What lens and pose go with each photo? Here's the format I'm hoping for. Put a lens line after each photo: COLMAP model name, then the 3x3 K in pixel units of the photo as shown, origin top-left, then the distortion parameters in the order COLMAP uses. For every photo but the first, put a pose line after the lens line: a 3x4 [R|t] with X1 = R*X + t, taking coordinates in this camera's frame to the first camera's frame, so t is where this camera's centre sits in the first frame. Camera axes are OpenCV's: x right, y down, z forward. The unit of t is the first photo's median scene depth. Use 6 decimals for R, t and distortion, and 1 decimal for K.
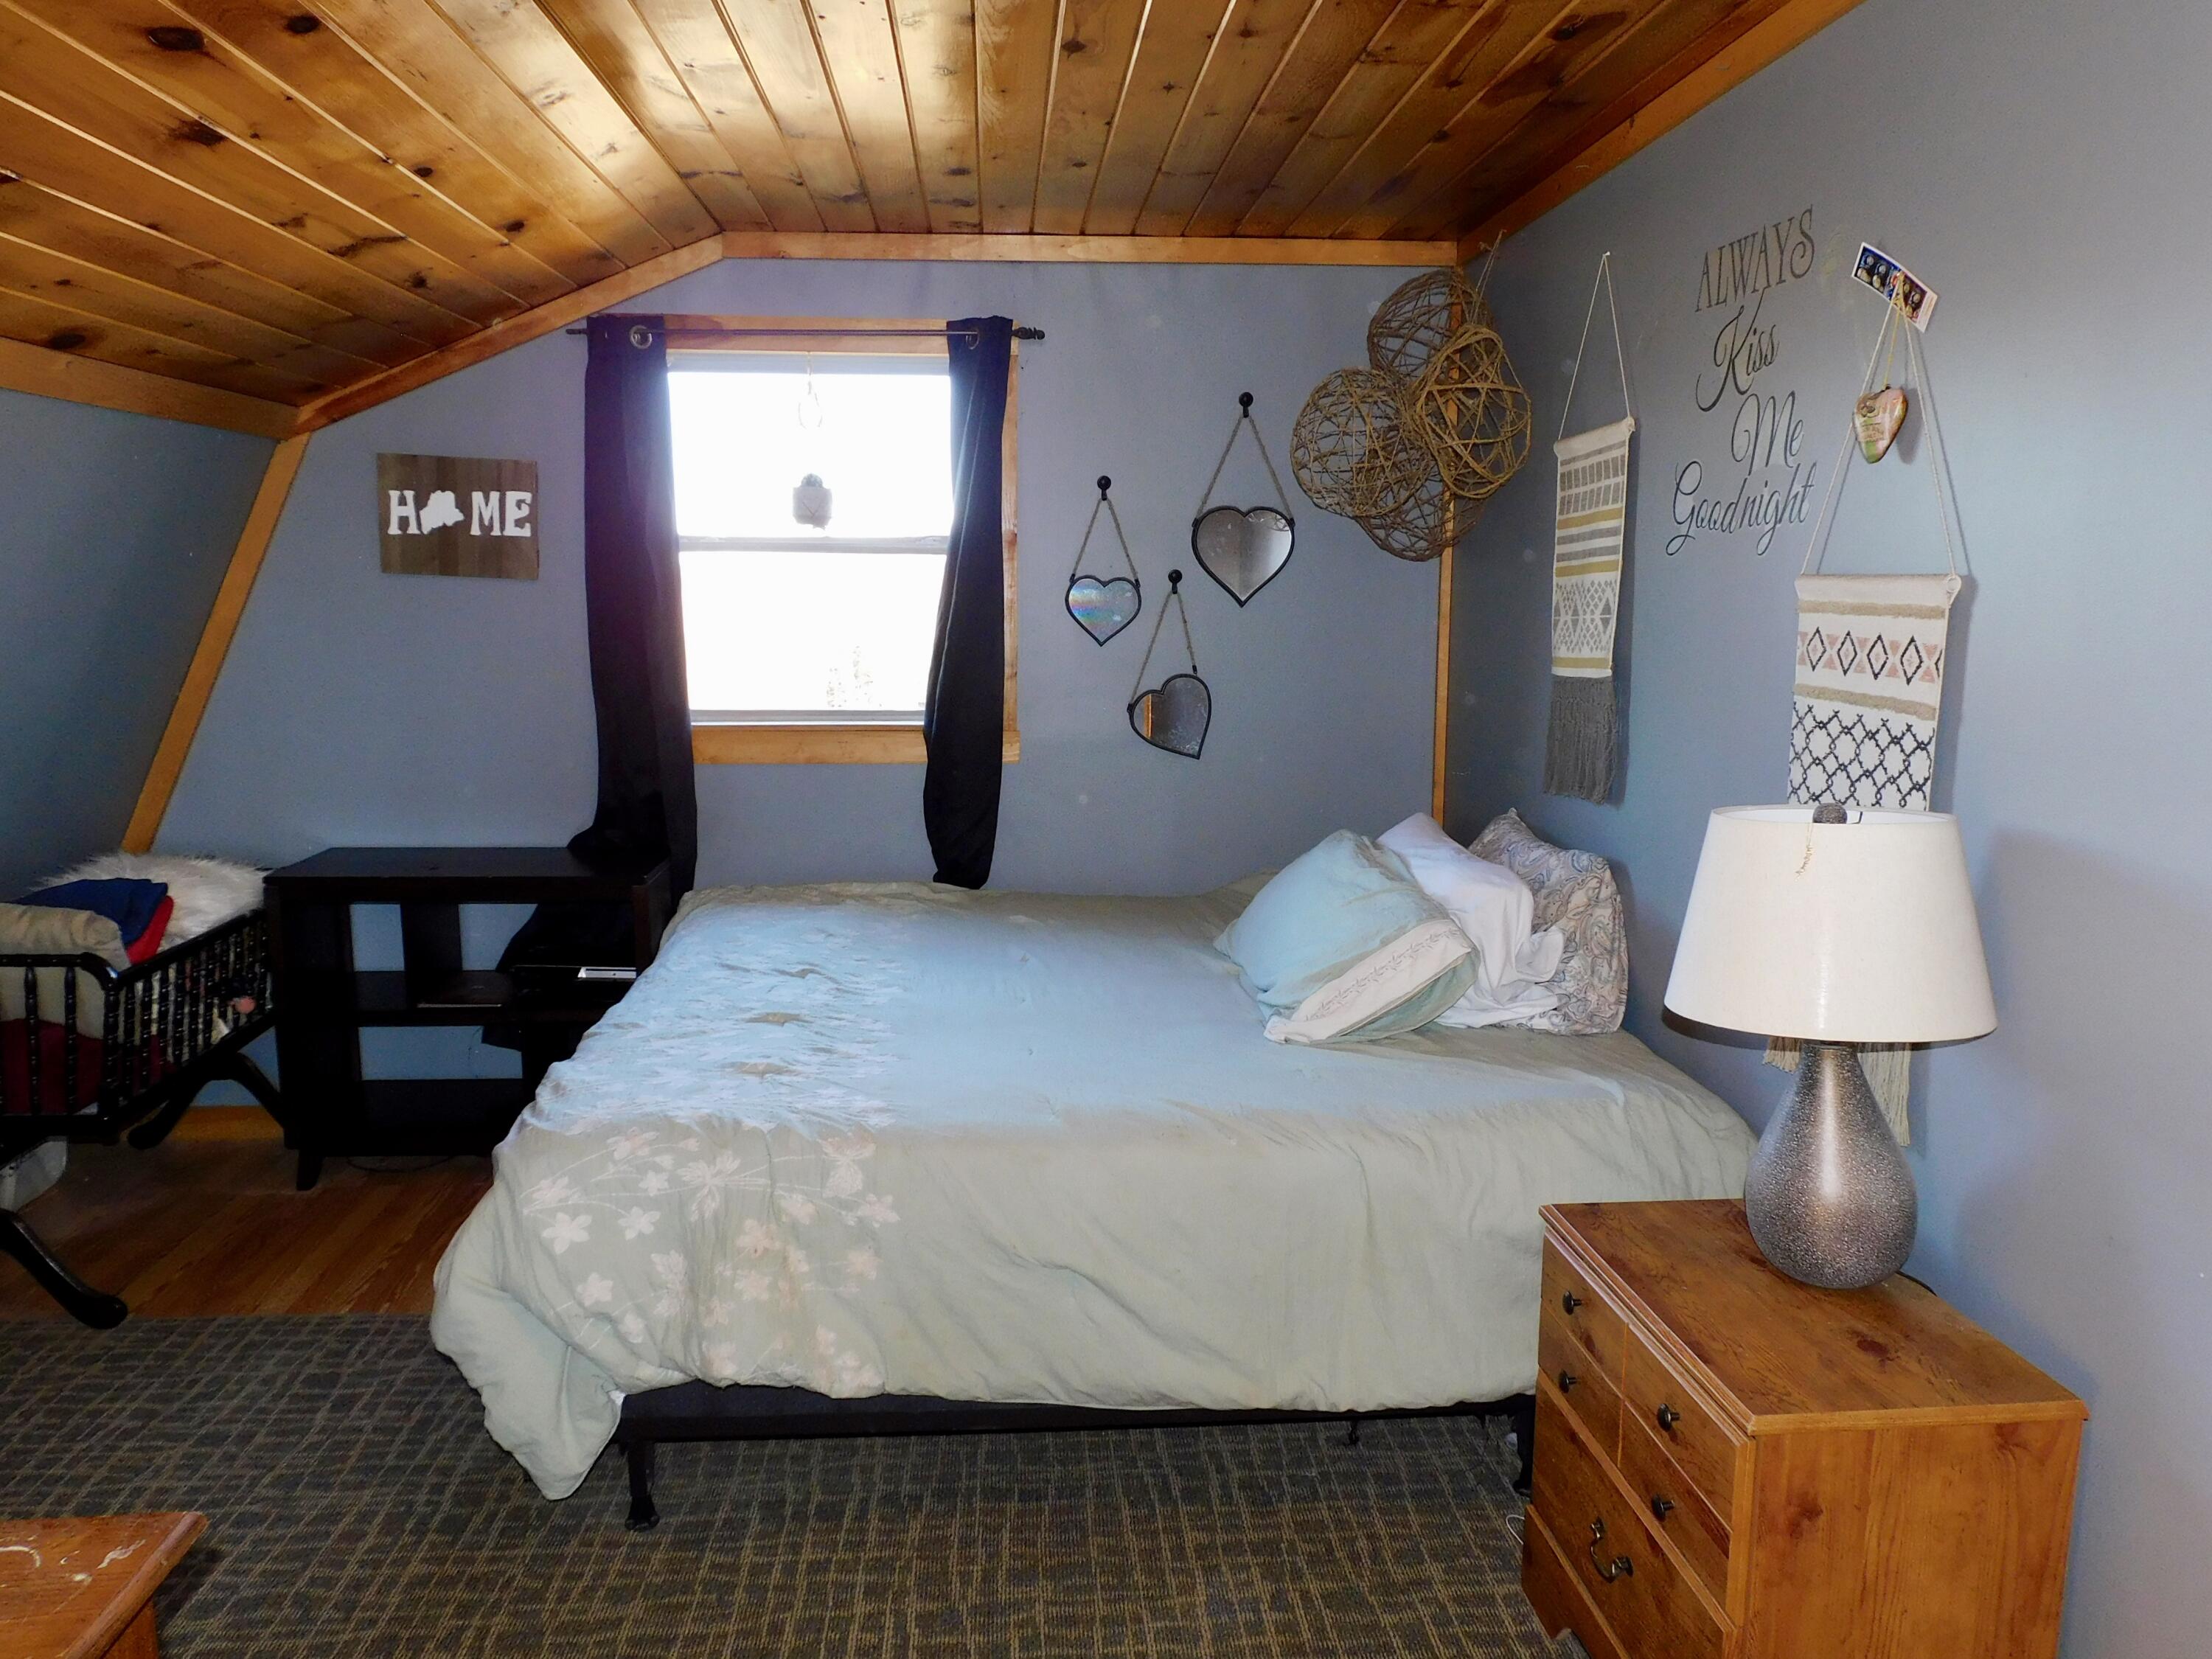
lens RADIAL K [[1567.1, 0, 1102.6], [0, 1567.1, 831.2], [0, 0, 1]] dist [-0.009154, -0.006868]
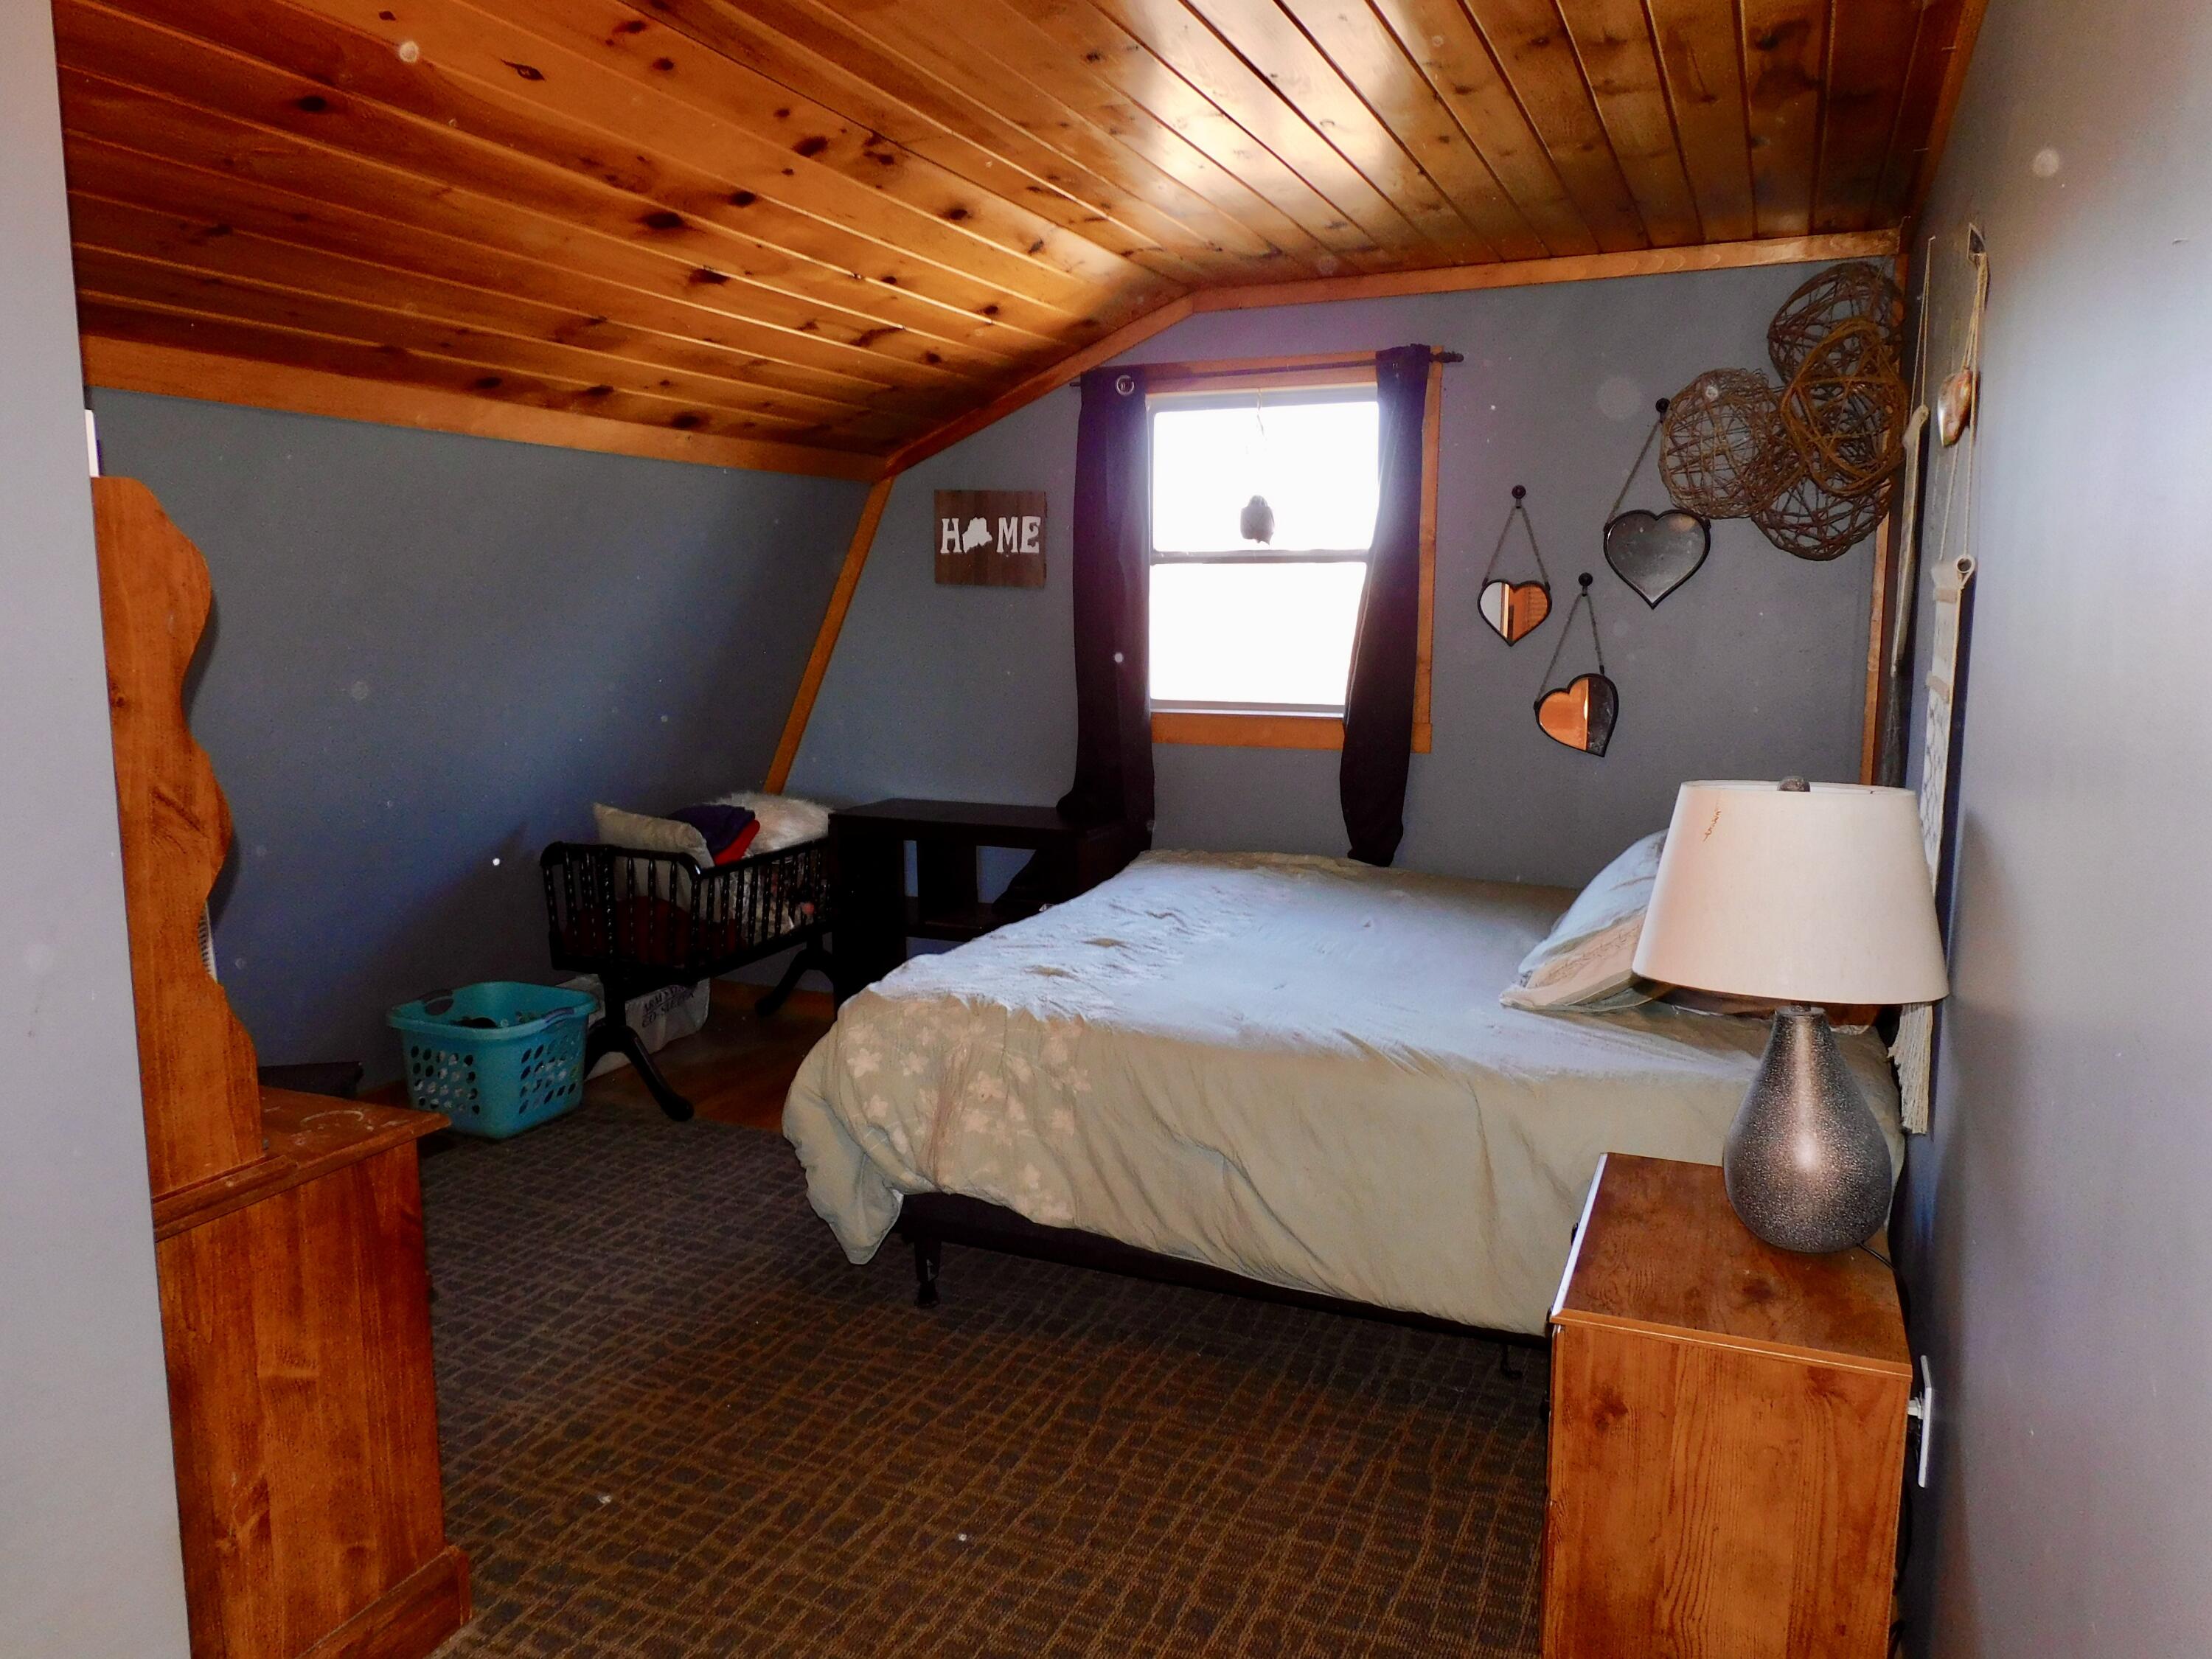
lens RADIAL K [[1567.1, 0, 1107.2], [0, 1567.1, 830.1], [0, 0, 1]] dist [-0.009154, -0.006868]
pose [[0.885689, 0.060330, -0.460342, 0.347766], [-0.066410, 0.997788, 0.002994, 0.028742], [0.459504, 0.027919, 0.887737, -0.084882]]
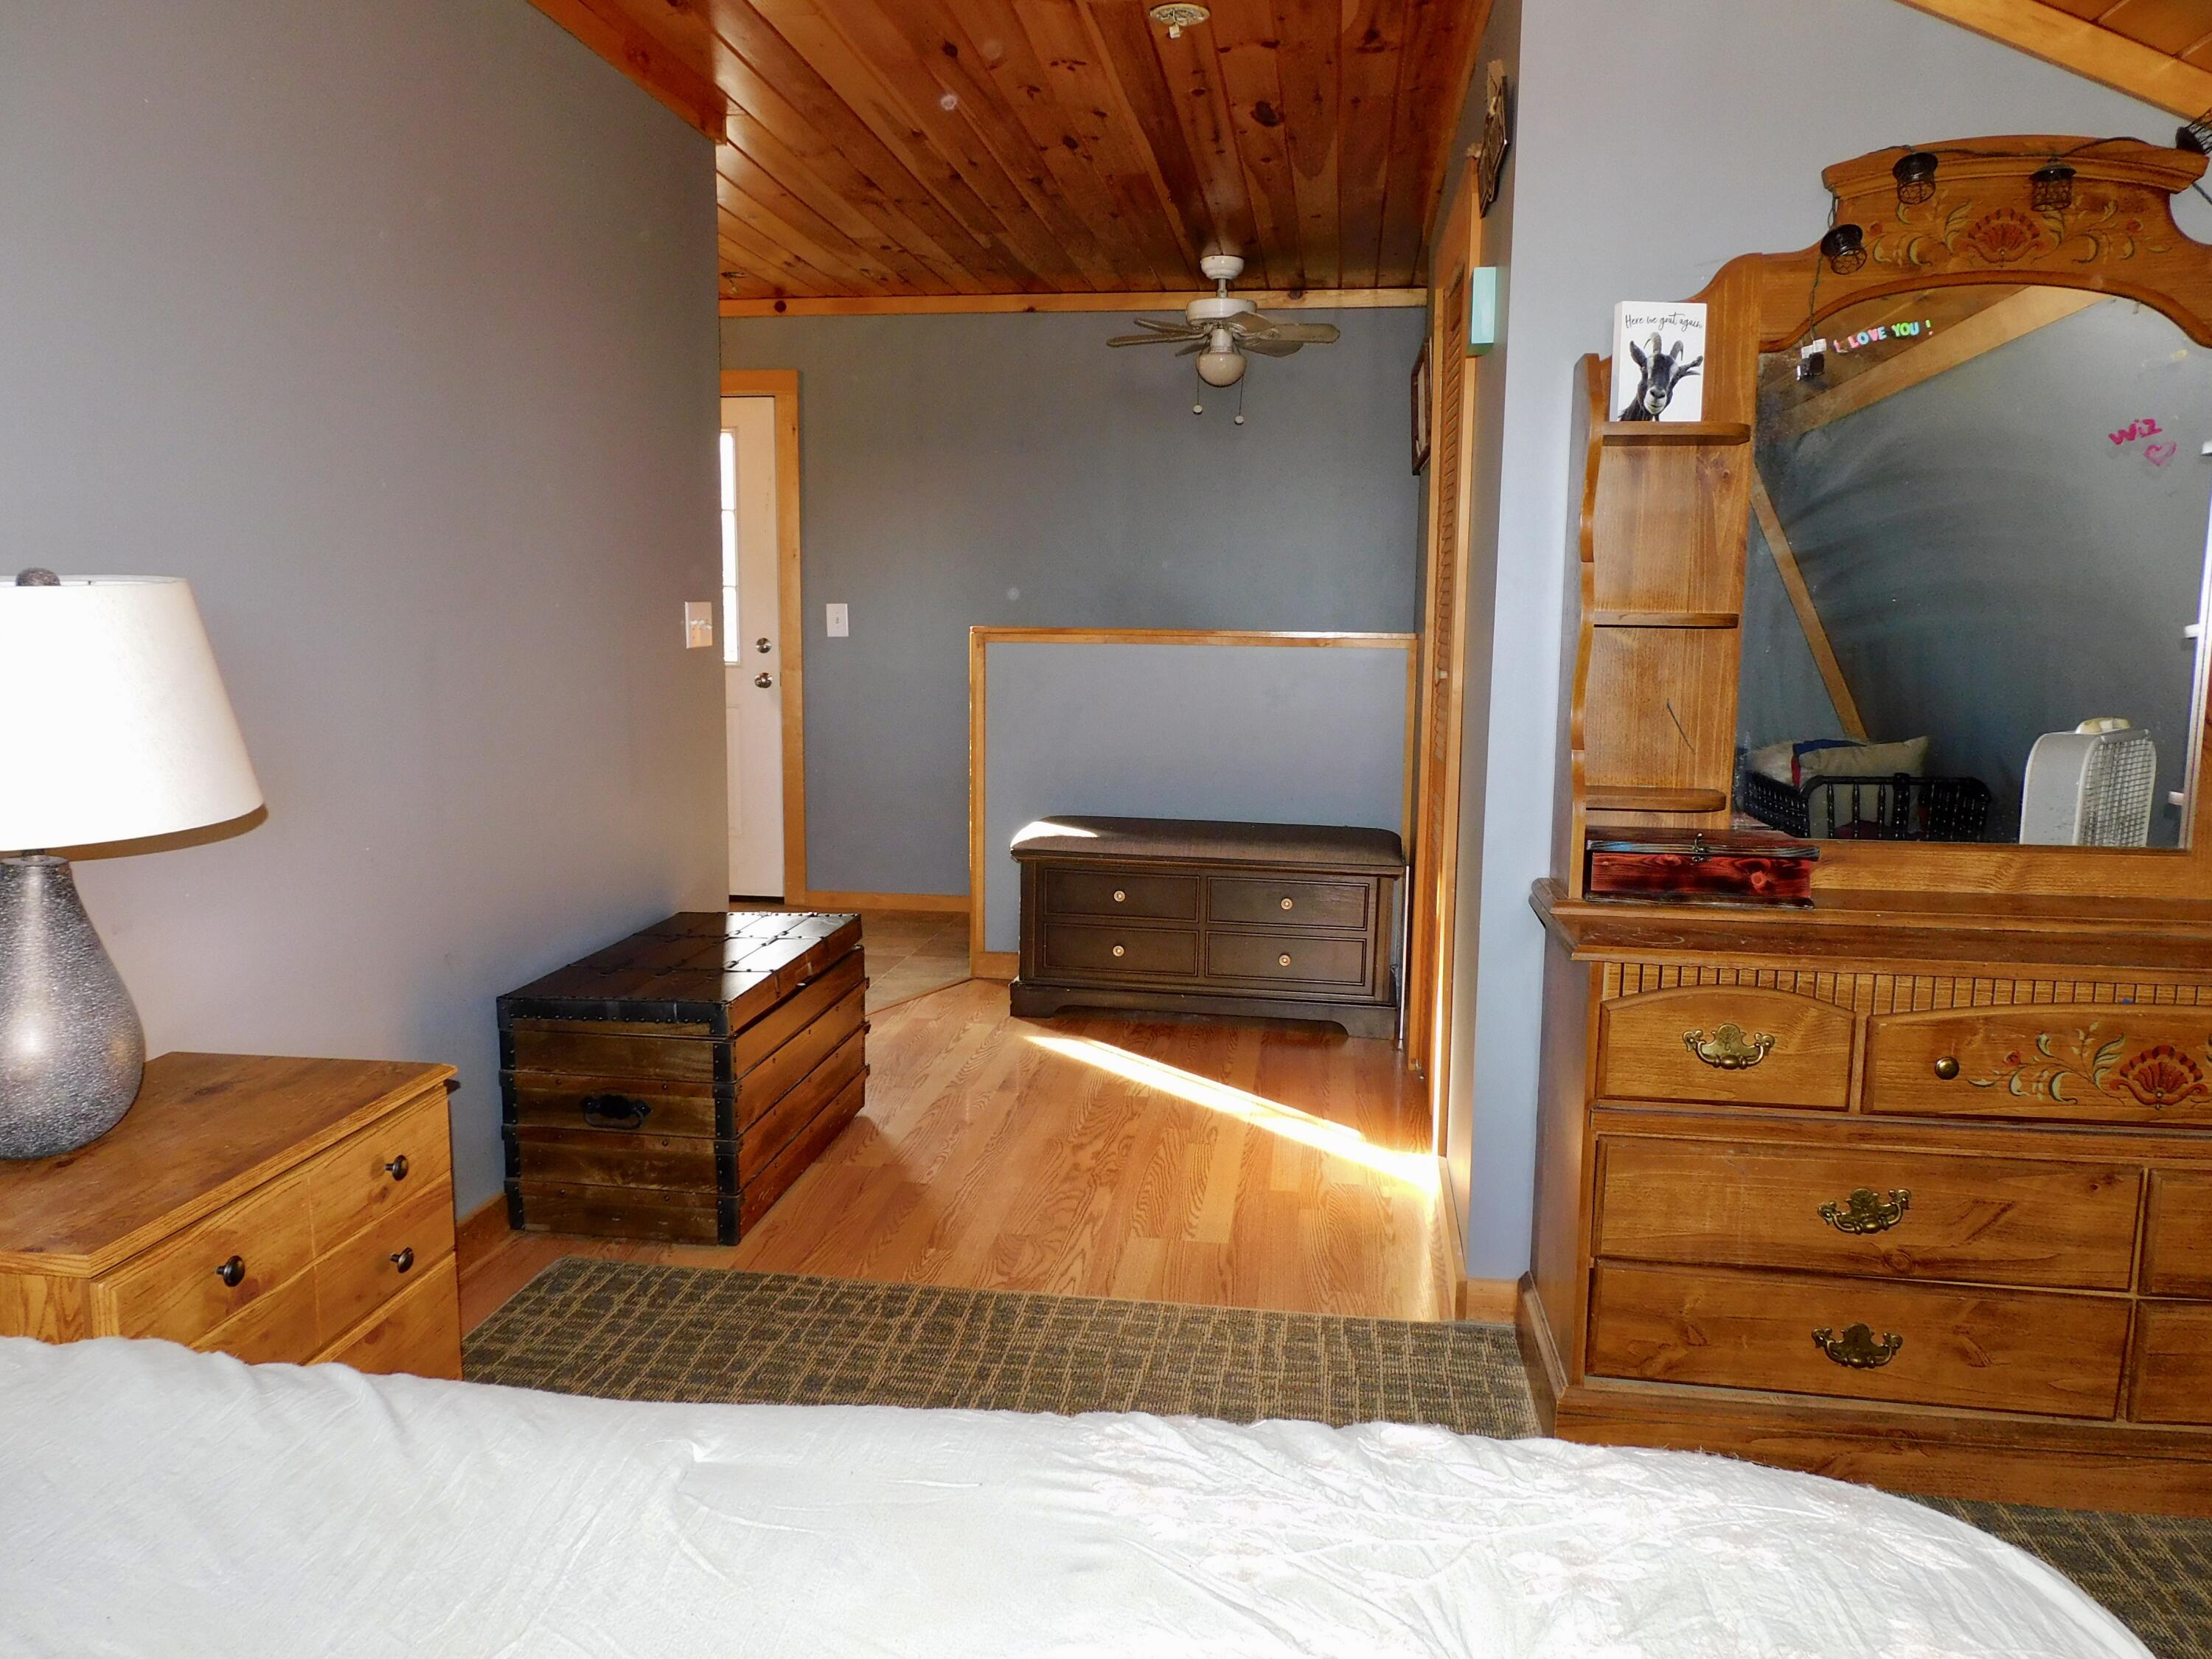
lens RADIAL K [[1567.1, 0, 1104.3], [0, 1567.1, 827.1], [0, 0, 1]] dist [-0.009154, -0.006868]
pose [[-0.976662, -0.042678, 0.210497, -0.771575], [0.021045, 0.956327, 0.291540, -0.141869], [-0.213747, 0.289166, -0.933111, 1.483364]]
